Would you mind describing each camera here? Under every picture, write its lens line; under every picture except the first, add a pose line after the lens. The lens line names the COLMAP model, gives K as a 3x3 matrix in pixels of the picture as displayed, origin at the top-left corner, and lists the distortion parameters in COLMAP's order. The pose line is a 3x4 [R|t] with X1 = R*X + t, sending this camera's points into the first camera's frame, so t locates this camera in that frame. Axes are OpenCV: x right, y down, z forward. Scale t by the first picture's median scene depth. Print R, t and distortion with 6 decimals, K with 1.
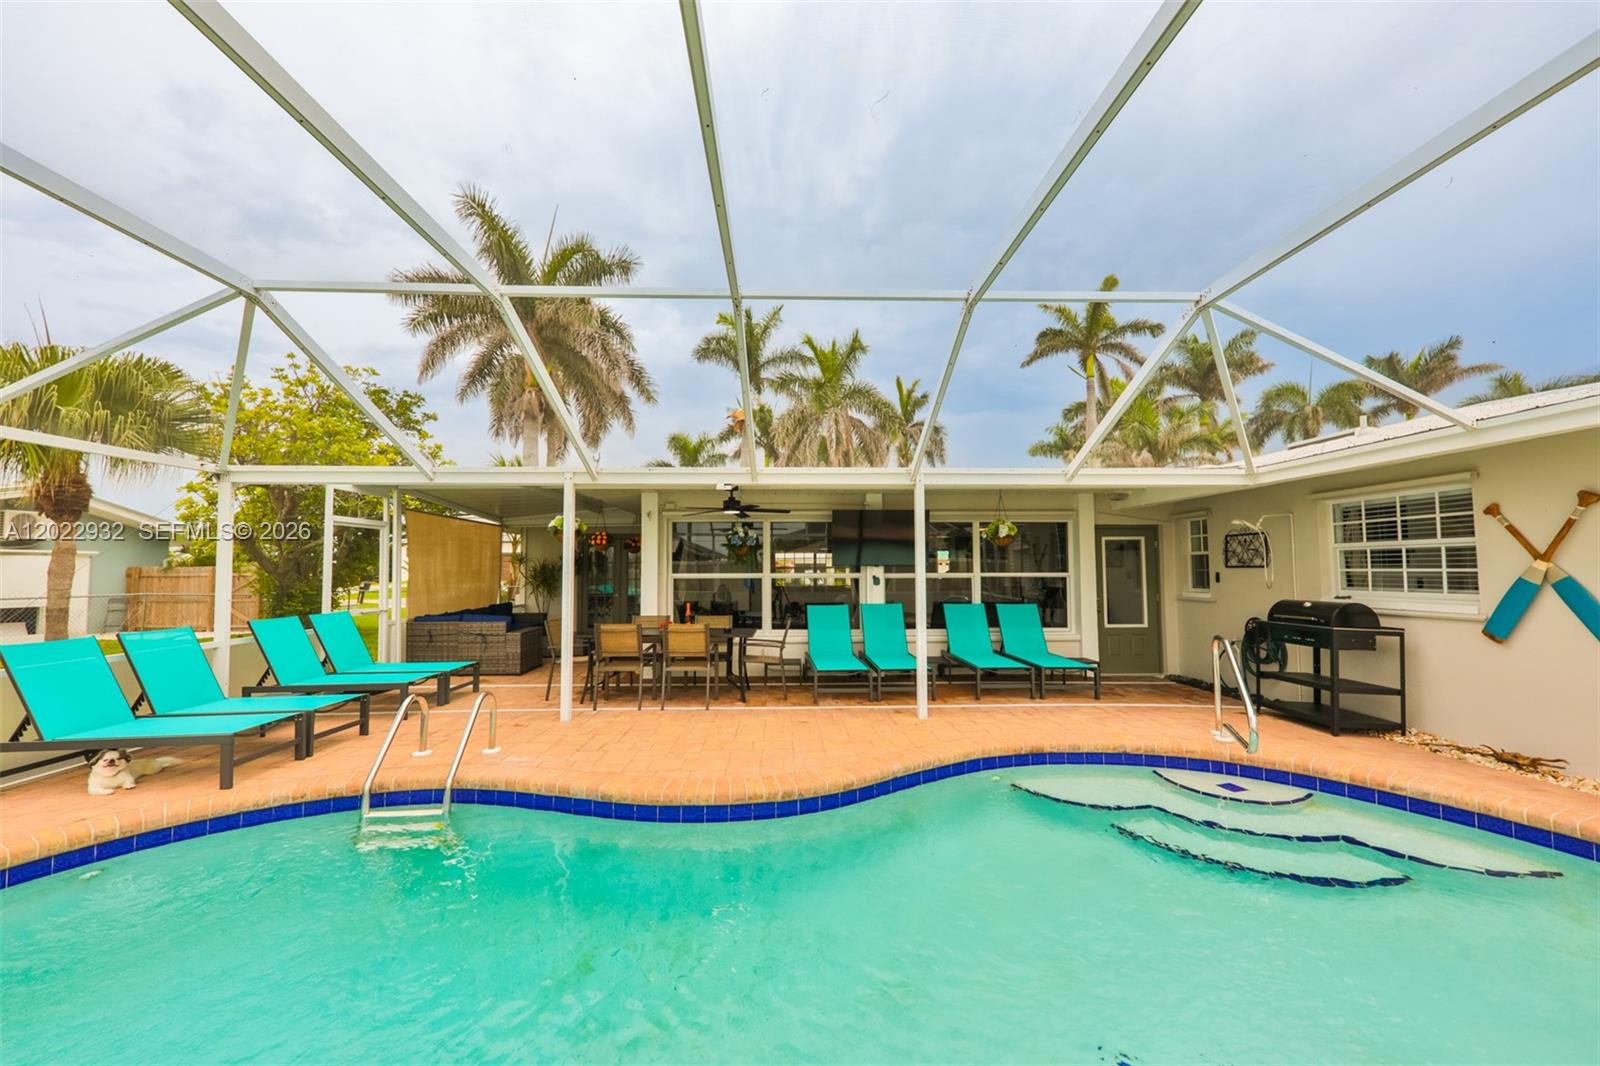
lens RADIAL K [[583.6, 0, 797.7], [0, 583.6, 538.5], [0, 0, 1]] dist [0.015452, -0.008139]
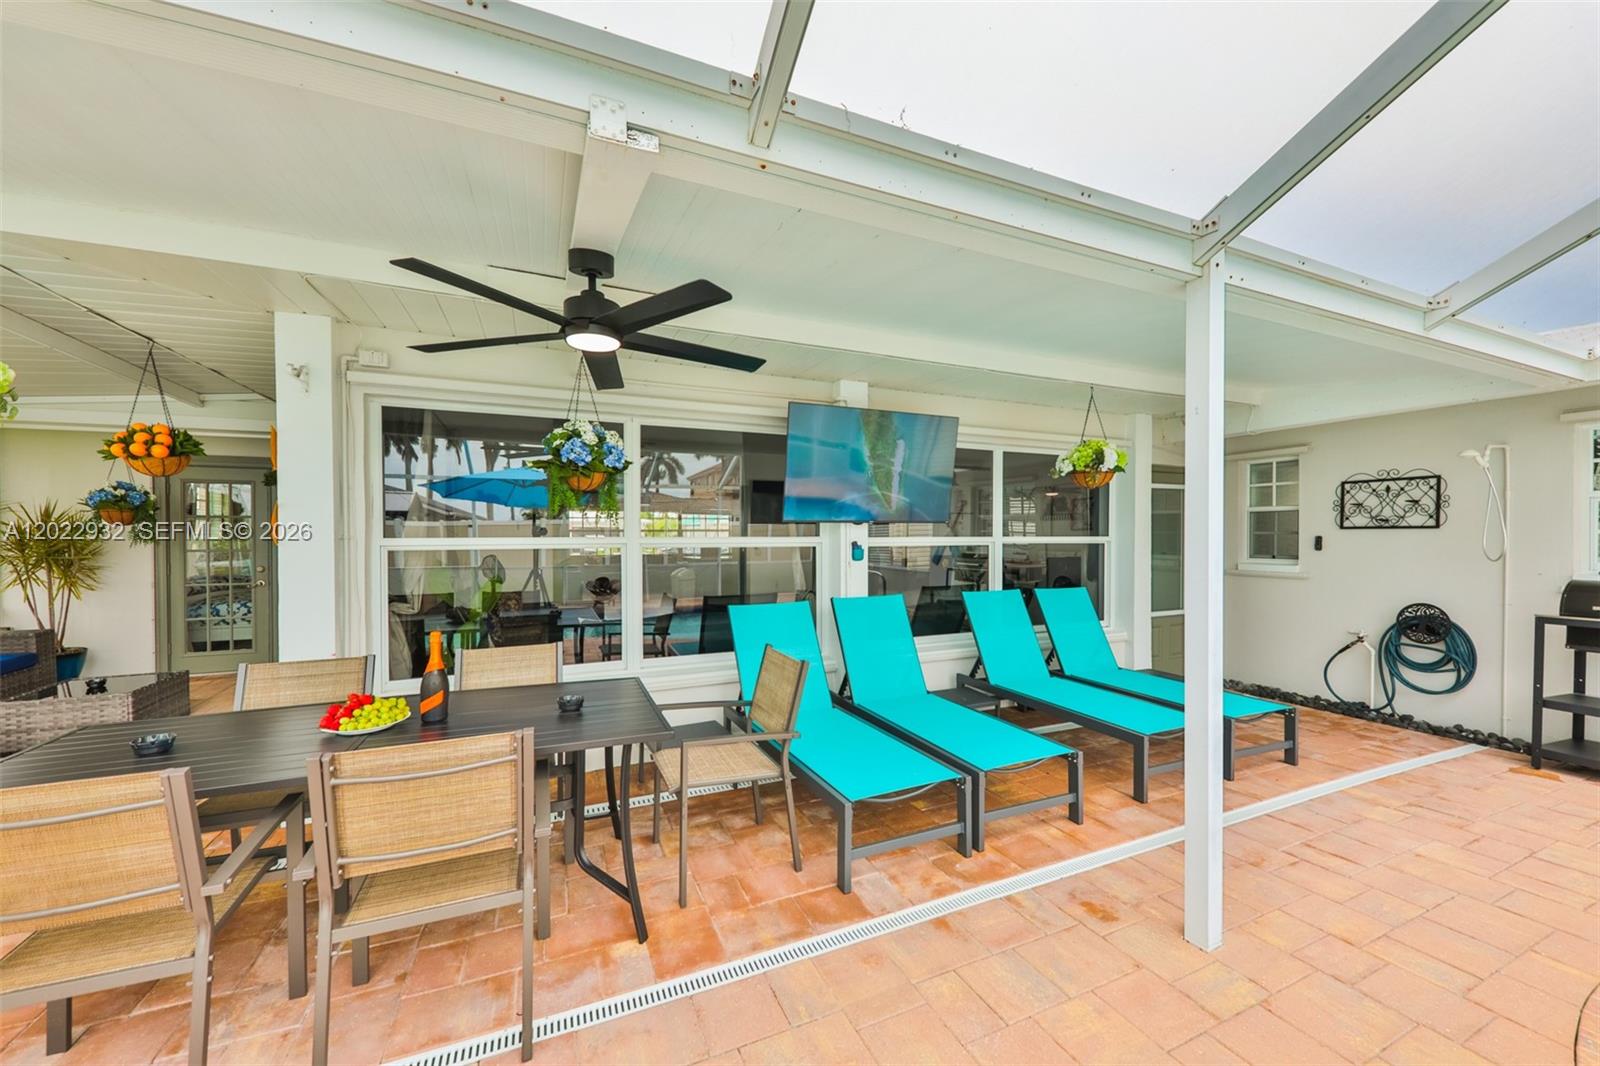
lens RADIAL K [[583.6, 0, 797.7], [0, 583.6, 538.5], [0, 0, 1]] dist [0.015452, -0.008139]
pose [[0.929368, -0.000859, 0.369152, -0.100750], [-0.021230, 0.998218, 0.055771, 0.031624], [-0.368542, -0.059669, 0.927694, 0.524869]]
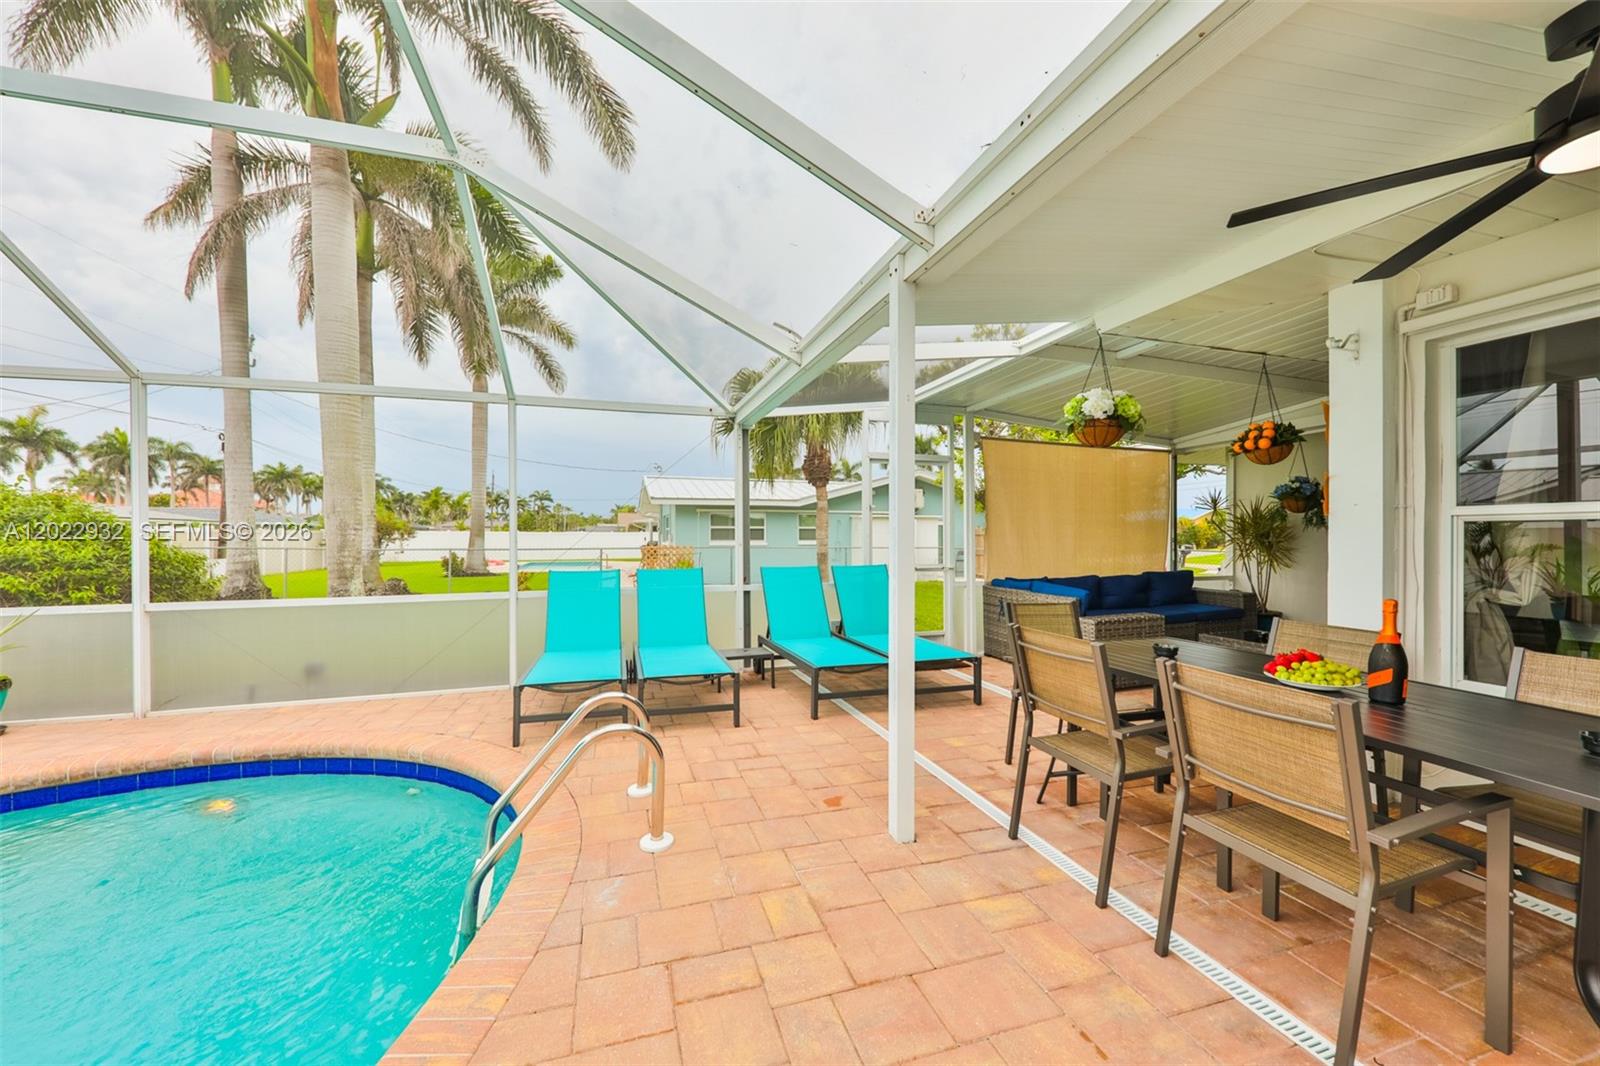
lens RADIAL K [[583.6, 0, 797.7], [0, 583.6, 538.5], [0, 0, 1]] dist [0.015452, -0.008139]
pose [[0.278299, 0.008256, -0.960459, -0.002099], [0.047821, 0.998604, 0.022440, 0.051810], [0.959303, -0.052175, 0.277516, 0.546103]]
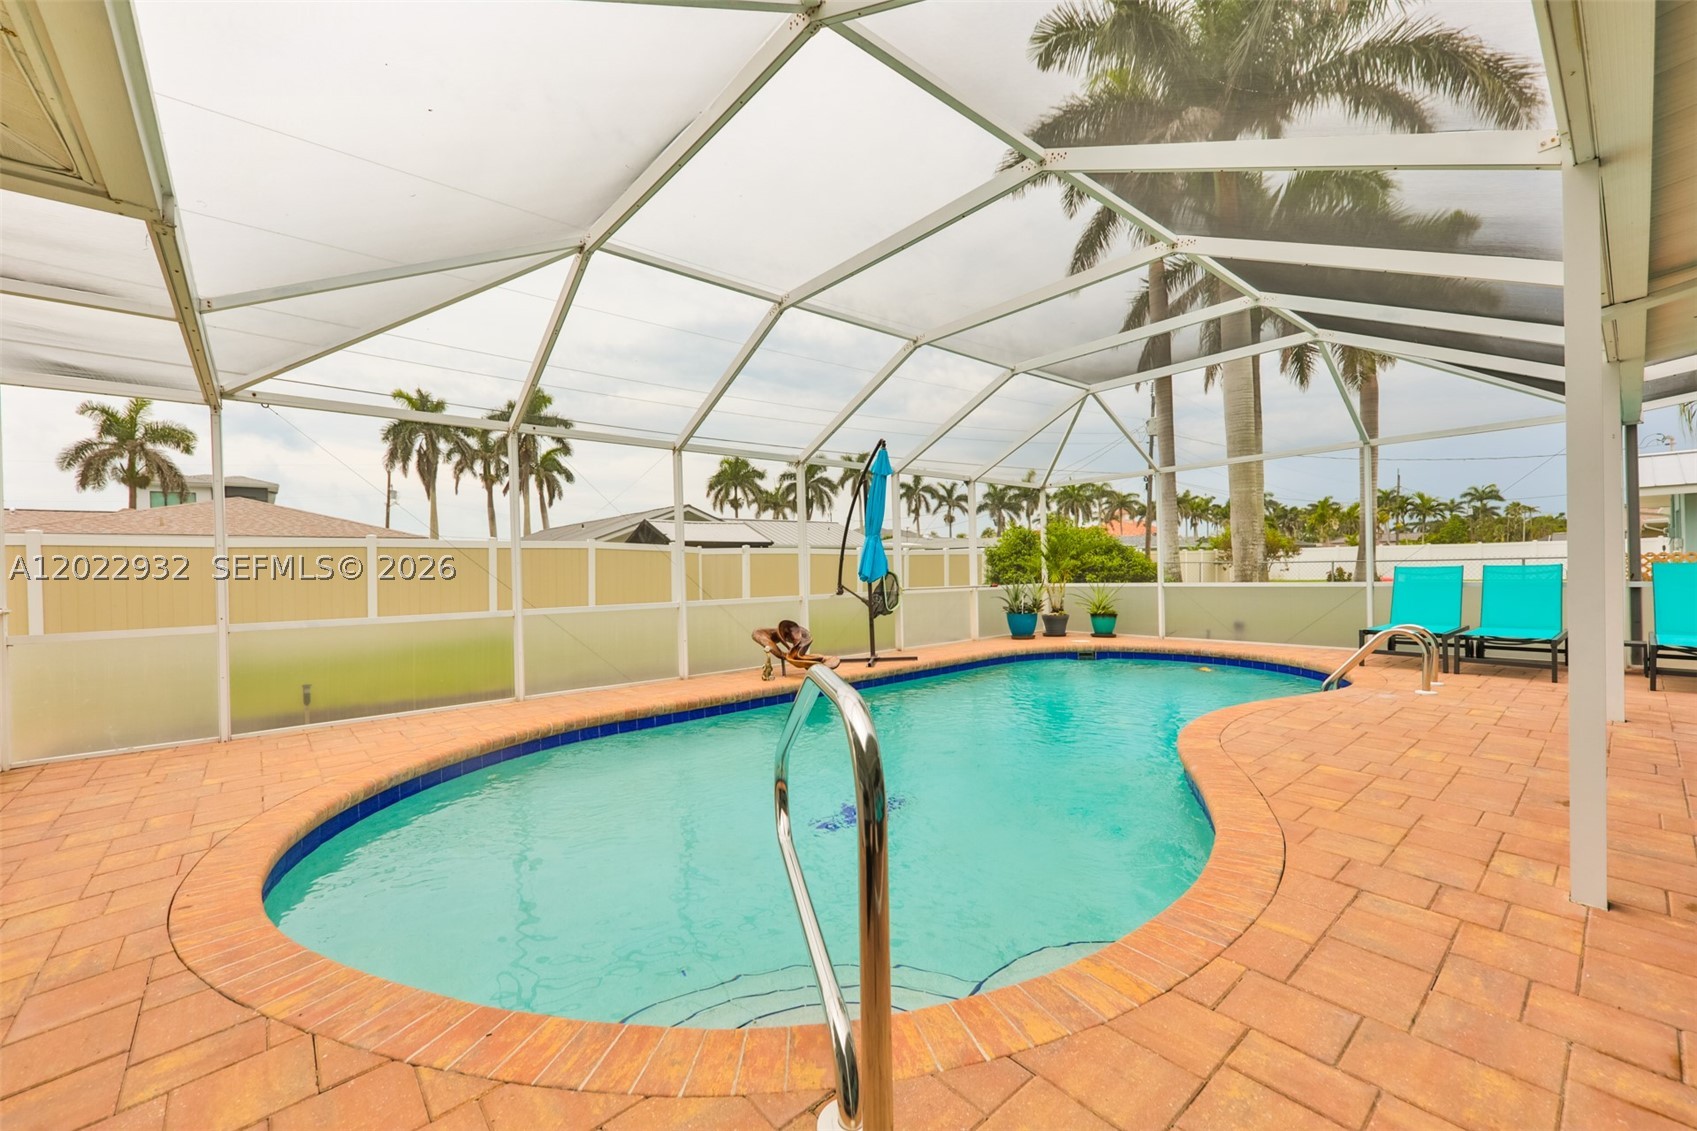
lens RADIAL K [[673.5, 0, 847.3], [0, 673.5, 571.2], [0, 0, 1]] dist [0.007579, -0.000223]
pose [[-0.774936, 0.026989, -0.631463, 0.515858], [0.059713, 0.997745, -0.030637, 0.075241], [0.629213, -0.061448, -0.774800, 0.707127]]
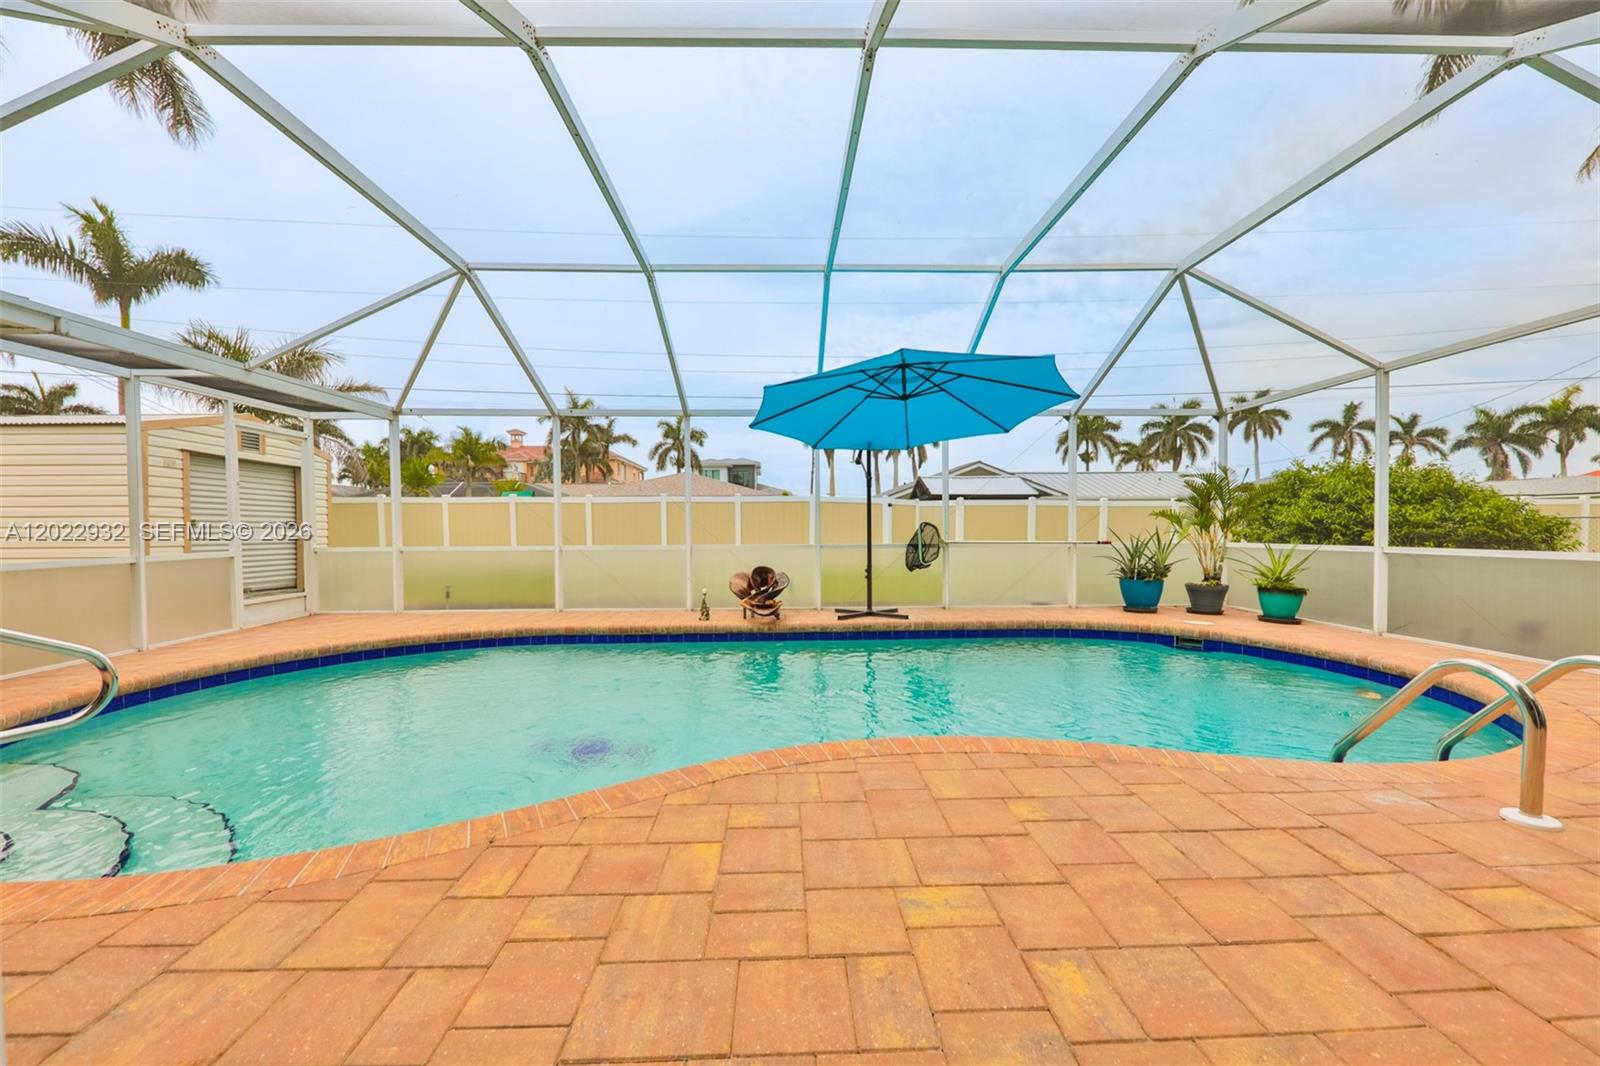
lens RADIAL K [[583.6, 0, 797.7], [0, 583.6, 538.5], [0, 0, 1]] dist [0.015452, -0.008139]
pose [[-0.999898, 0.014232, -0.000744, -0.003531], [0.014248, 0.999469, -0.029288, 0.092314], [0.000326, -0.029296, -0.999571, 0.782664]]
